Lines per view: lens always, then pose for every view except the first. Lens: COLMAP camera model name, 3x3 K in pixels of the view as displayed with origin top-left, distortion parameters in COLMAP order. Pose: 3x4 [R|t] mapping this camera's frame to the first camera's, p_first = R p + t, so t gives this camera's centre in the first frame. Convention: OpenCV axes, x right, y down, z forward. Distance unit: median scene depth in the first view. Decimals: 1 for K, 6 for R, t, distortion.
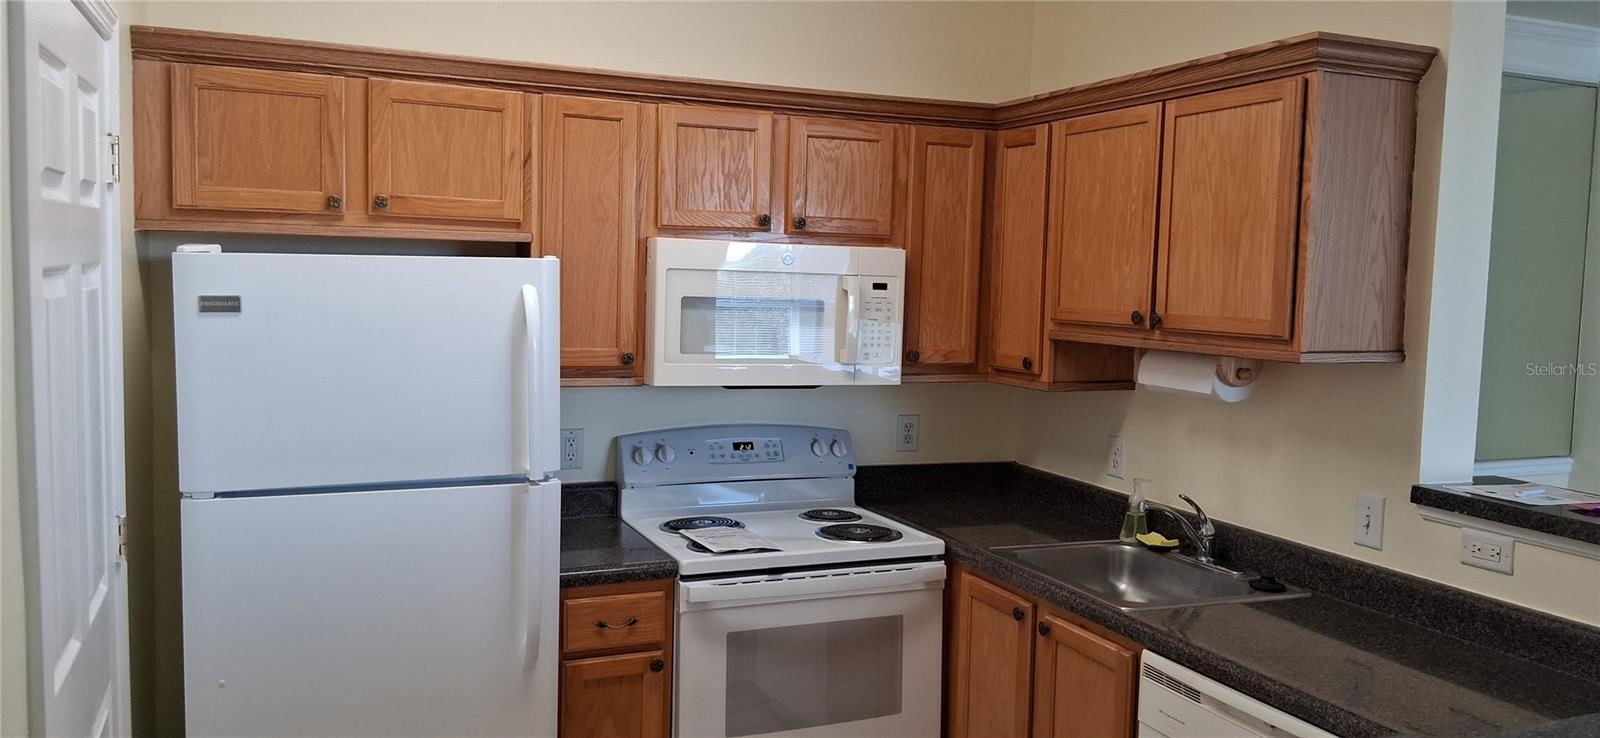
lens RADIAL K [[1219.2, 0, 800.0], [0, 1219.2, 369.0], [0, 0, 1]] dist [0.145359, -0.241029]
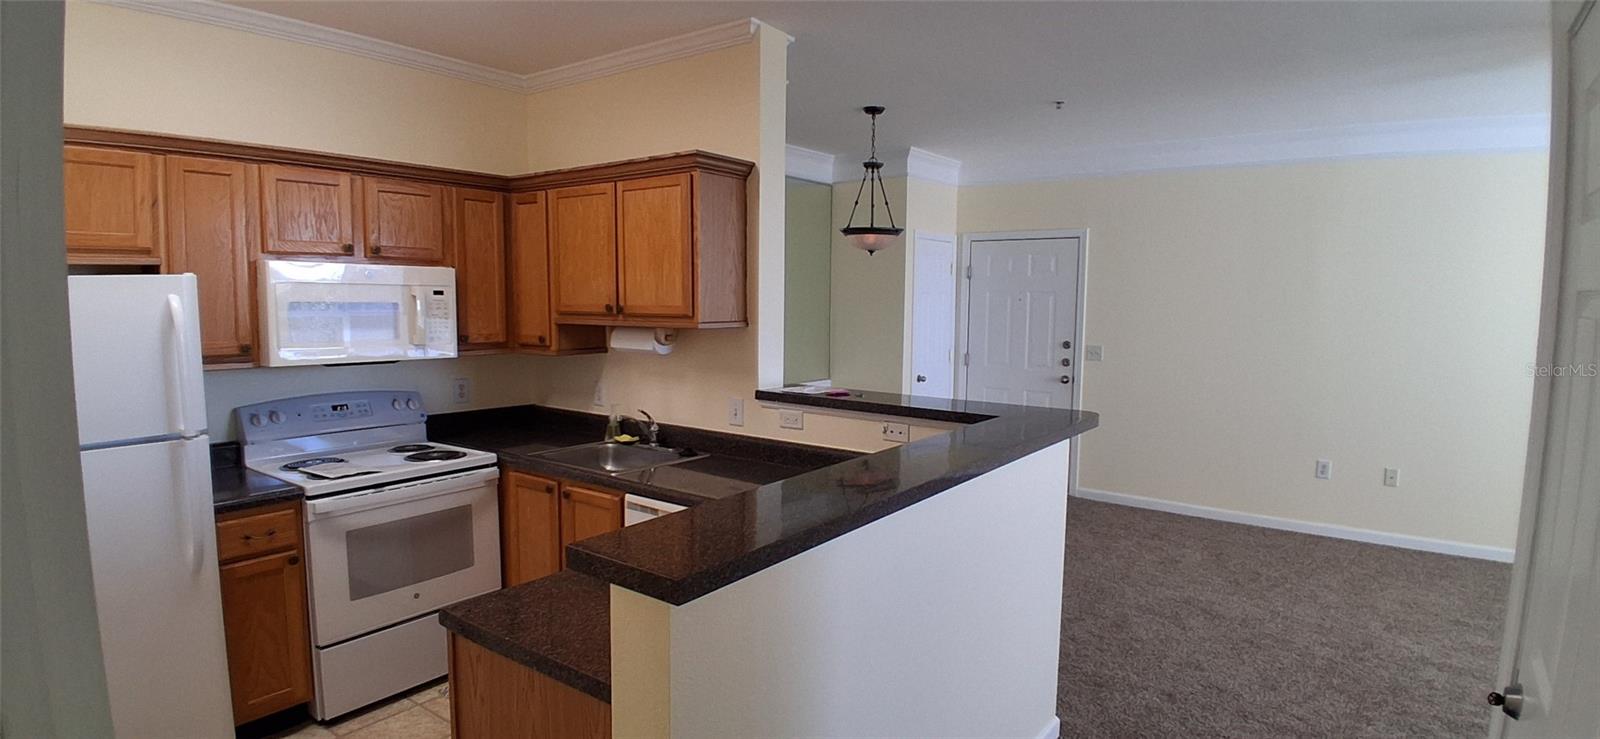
lens RADIAL K [[797.5, 0, 815.6], [0, 797.5, 367.5], [0, 0, 1]] dist [0.001983, -0.050168]
pose [[0.858666, -0.063209, 0.508623, -0.044077], [0.053292, 0.997998, 0.034058, 0.017354], [-0.509757, -0.002139, 0.860316, -0.089568]]
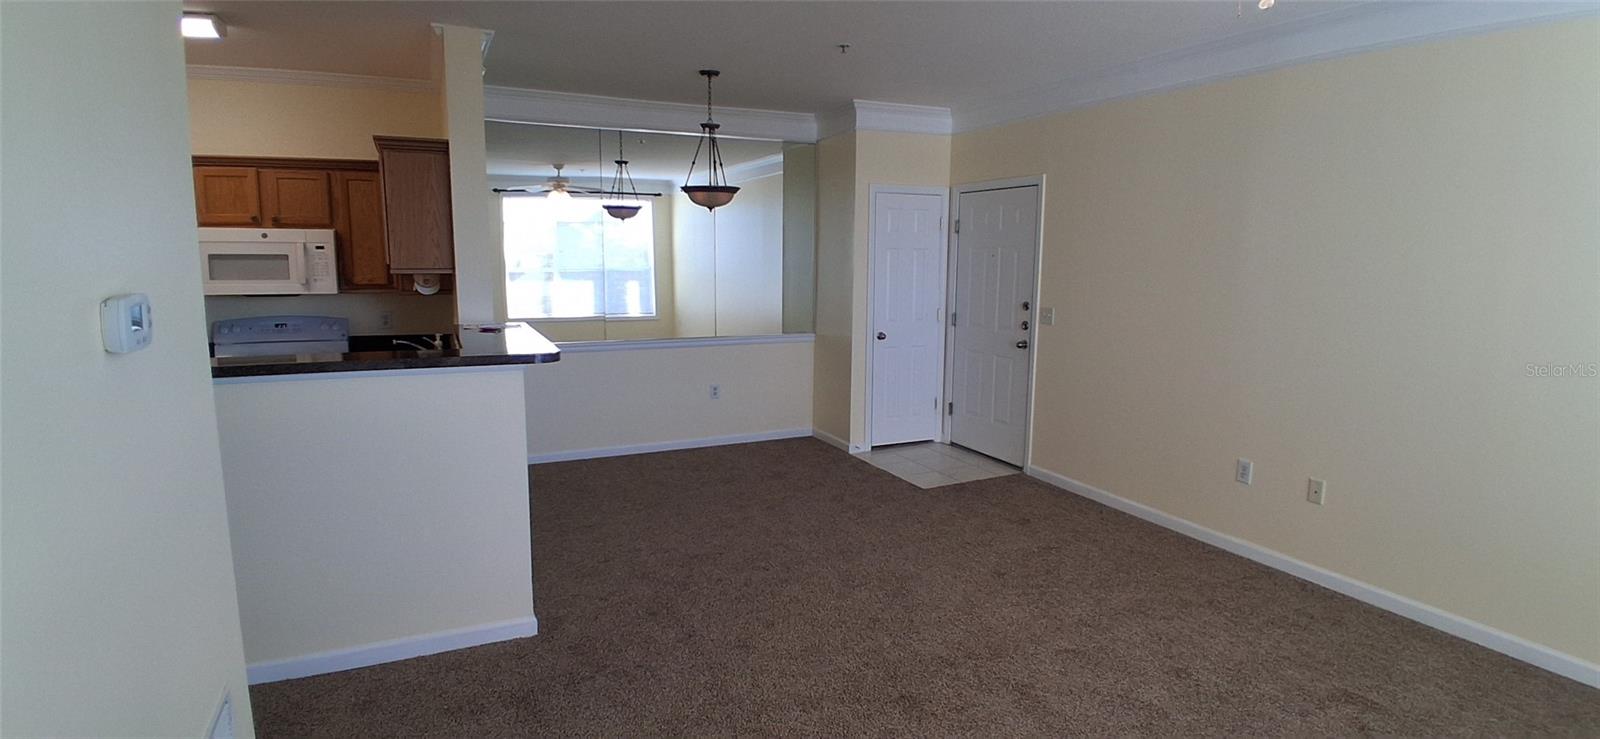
lens RADIAL K [[803.7, 0, 800.0], [0, 803.7, 369.5], [0, 0, 1]] dist [0.000324, -0.051986]
pose [[0.999202, -0.021092, 0.033921, 0.946209], [0.018882, 0.997758, 0.064202, 0.079470], [-0.035199, -0.063510, 0.997360, -0.485731]]
